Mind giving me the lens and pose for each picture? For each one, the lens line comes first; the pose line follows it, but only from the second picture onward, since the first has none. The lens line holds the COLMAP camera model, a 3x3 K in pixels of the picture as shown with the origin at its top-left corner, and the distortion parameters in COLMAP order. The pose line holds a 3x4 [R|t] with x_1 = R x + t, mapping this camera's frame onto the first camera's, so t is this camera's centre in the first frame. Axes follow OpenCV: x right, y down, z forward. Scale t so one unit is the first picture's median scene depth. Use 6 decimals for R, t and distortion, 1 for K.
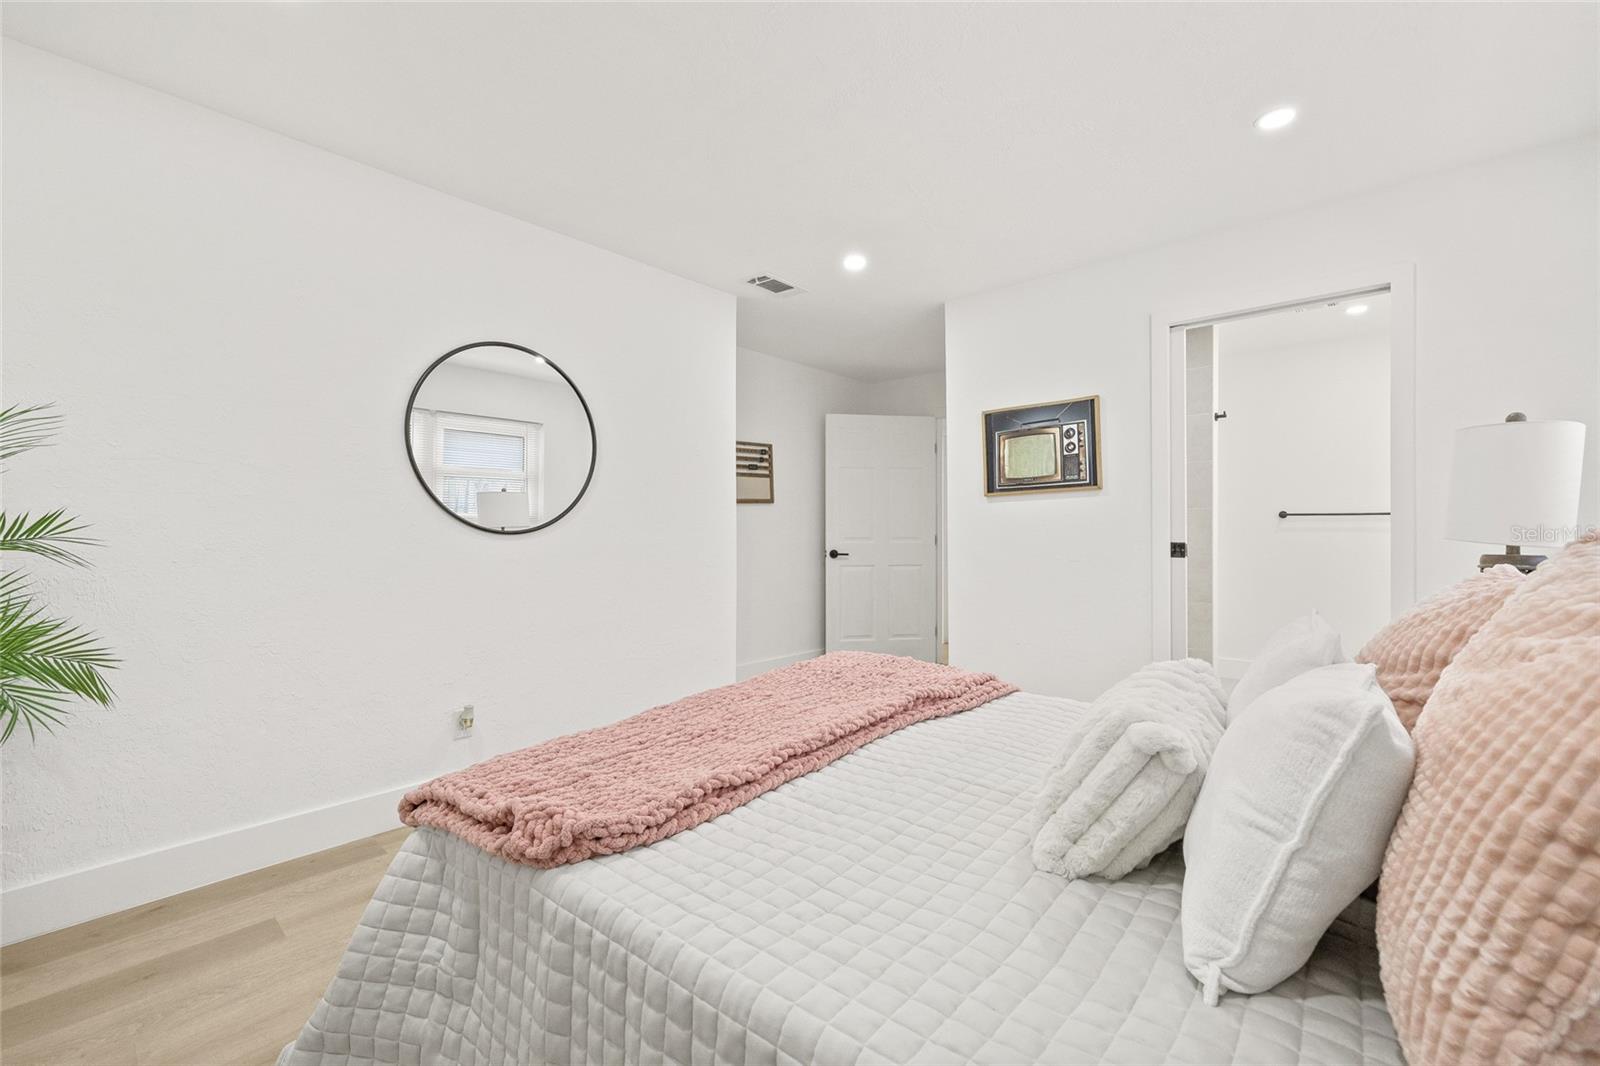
lens RADIAL K [[661.6, 0, 787.2], [0, 661.6, 533.8], [0, 0, 1]] dist [-0.000821, -0.000072]
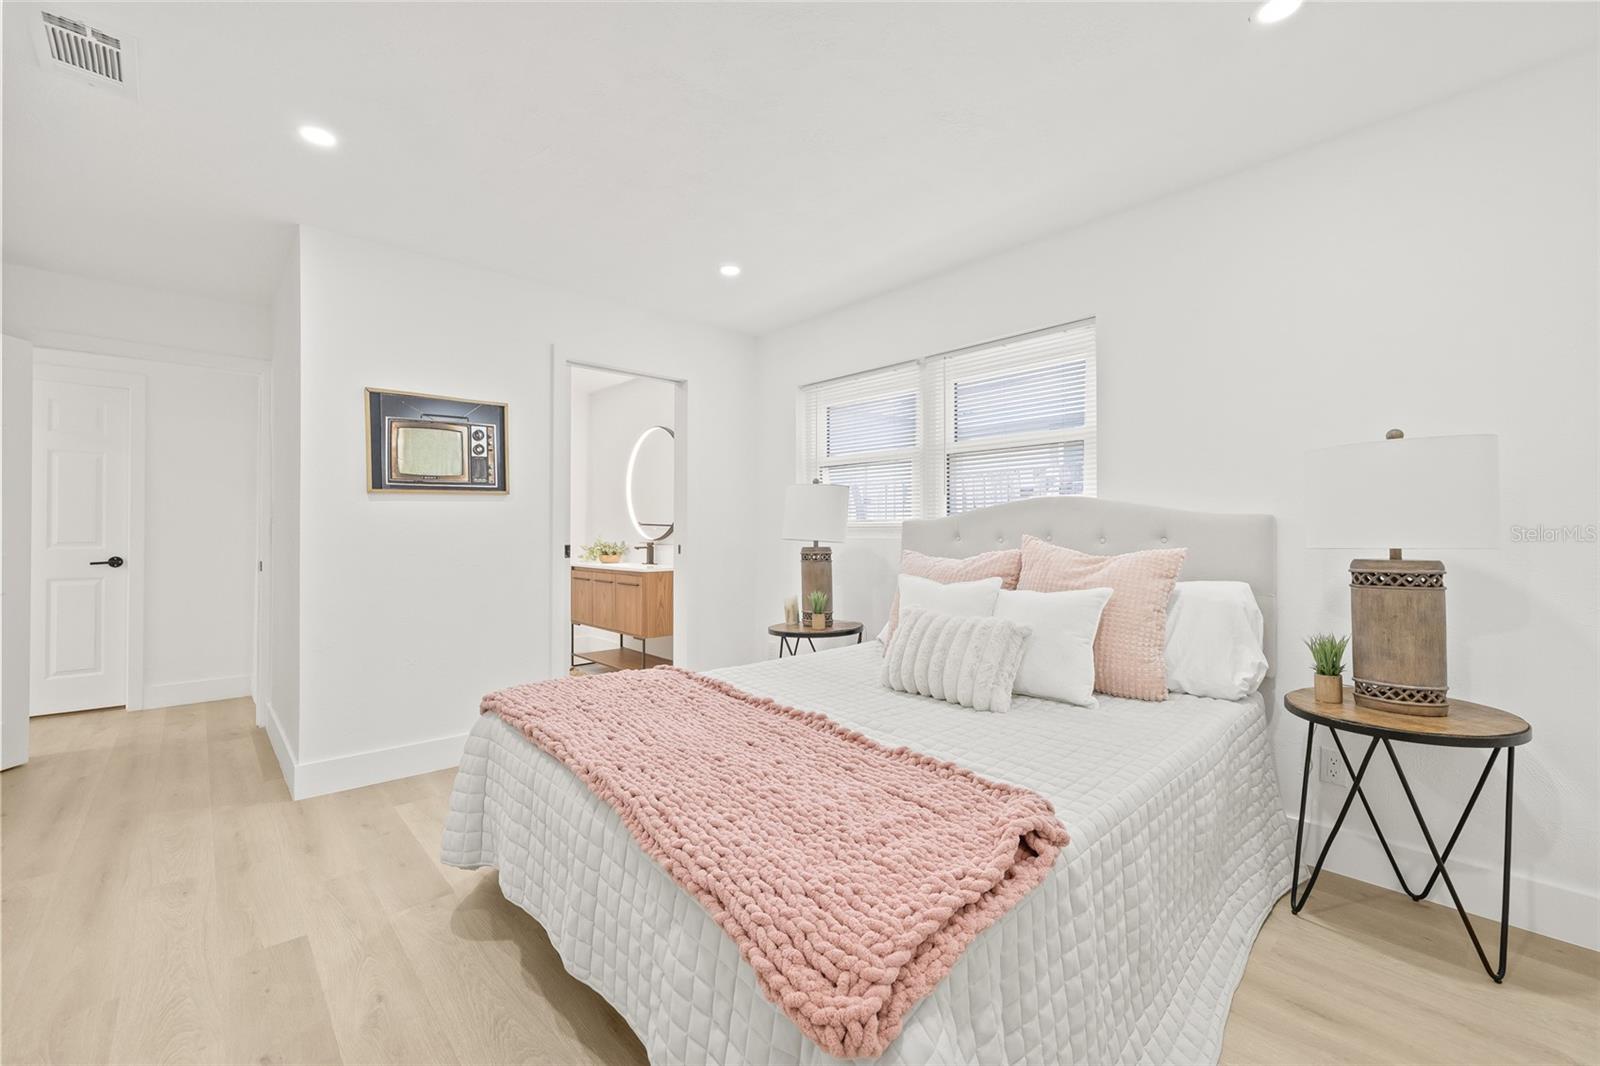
lens RADIAL K [[661.6, 0, 787.1], [0, 661.6, 530.1], [0, 0, 1]] dist [-0.000821, -0.000072]
pose [[0.102320, 0.010911, 0.994692, -0.489954], [0.007909, 0.999899, -0.011782, 0.002974], [-0.994720, 0.009072, 0.102223, 0.447256]]
